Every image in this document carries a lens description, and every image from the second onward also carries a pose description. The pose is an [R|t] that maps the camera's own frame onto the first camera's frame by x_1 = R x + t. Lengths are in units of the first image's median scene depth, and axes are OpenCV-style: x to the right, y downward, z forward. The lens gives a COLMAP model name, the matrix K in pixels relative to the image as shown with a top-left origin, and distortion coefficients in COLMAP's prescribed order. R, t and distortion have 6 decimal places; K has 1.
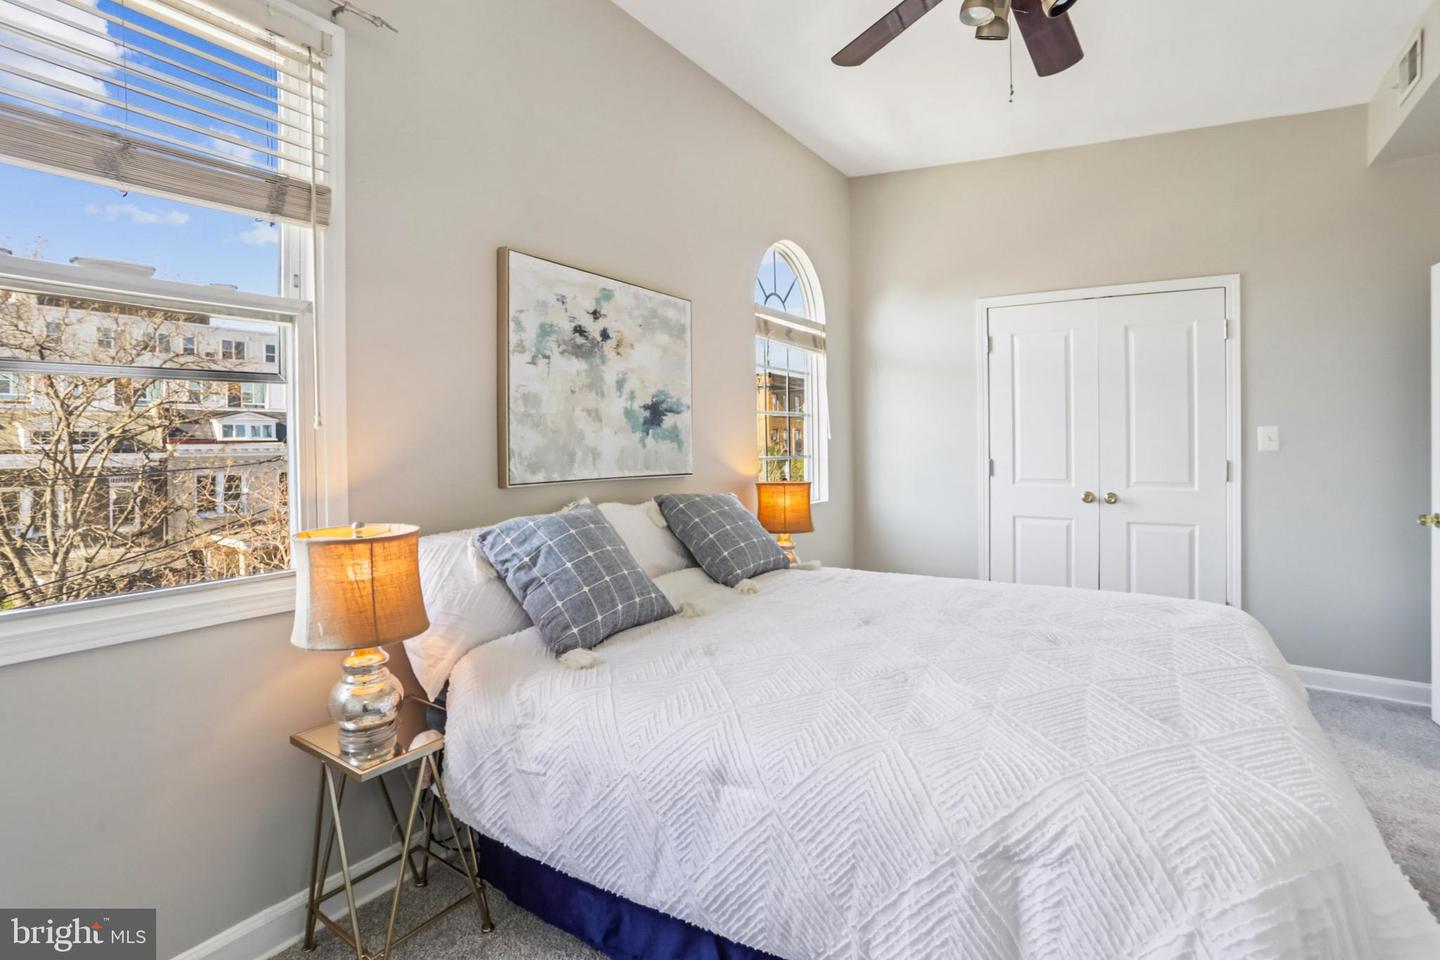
lens RADIAL K [[706.0, 0, 747.0], [0, 706.0, 431.0], [0, 0, 1]] dist [-0.023300, 0.008809]
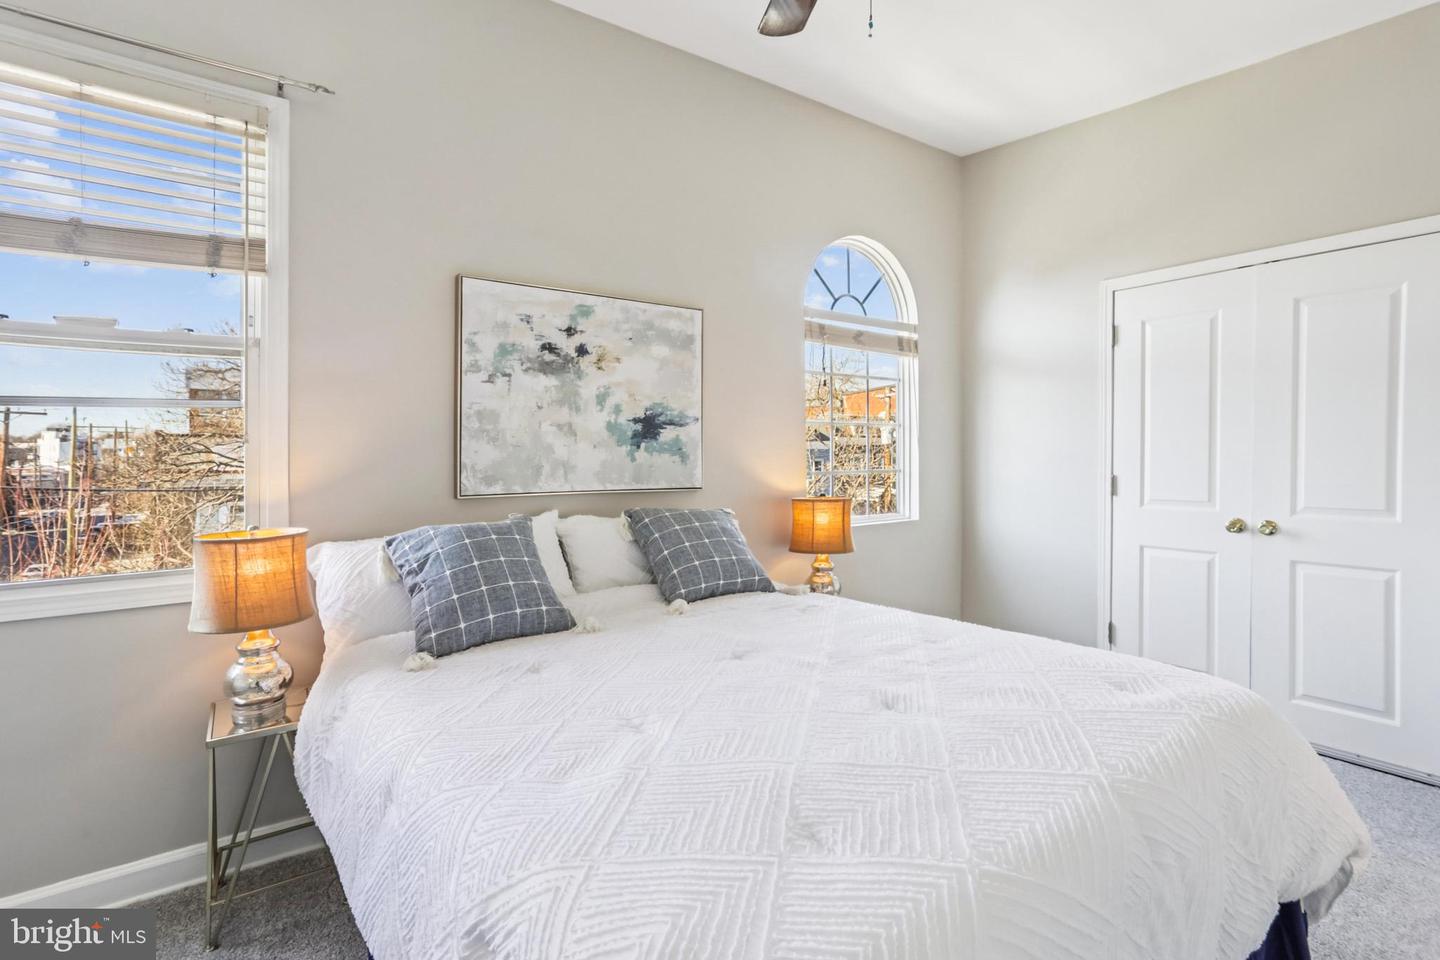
lens RADIAL K [[706.0, 0, 701.0], [0, 706.0, 451.8], [0, 0, 1]] dist [-0.023300, 0.008809]
pose [[0.931638, -0.006019, -0.363339, 0.348914], [0.009342, 0.999929, 0.007387, 0.004108], [0.363268, -0.010276, 0.931628, 0.118484]]
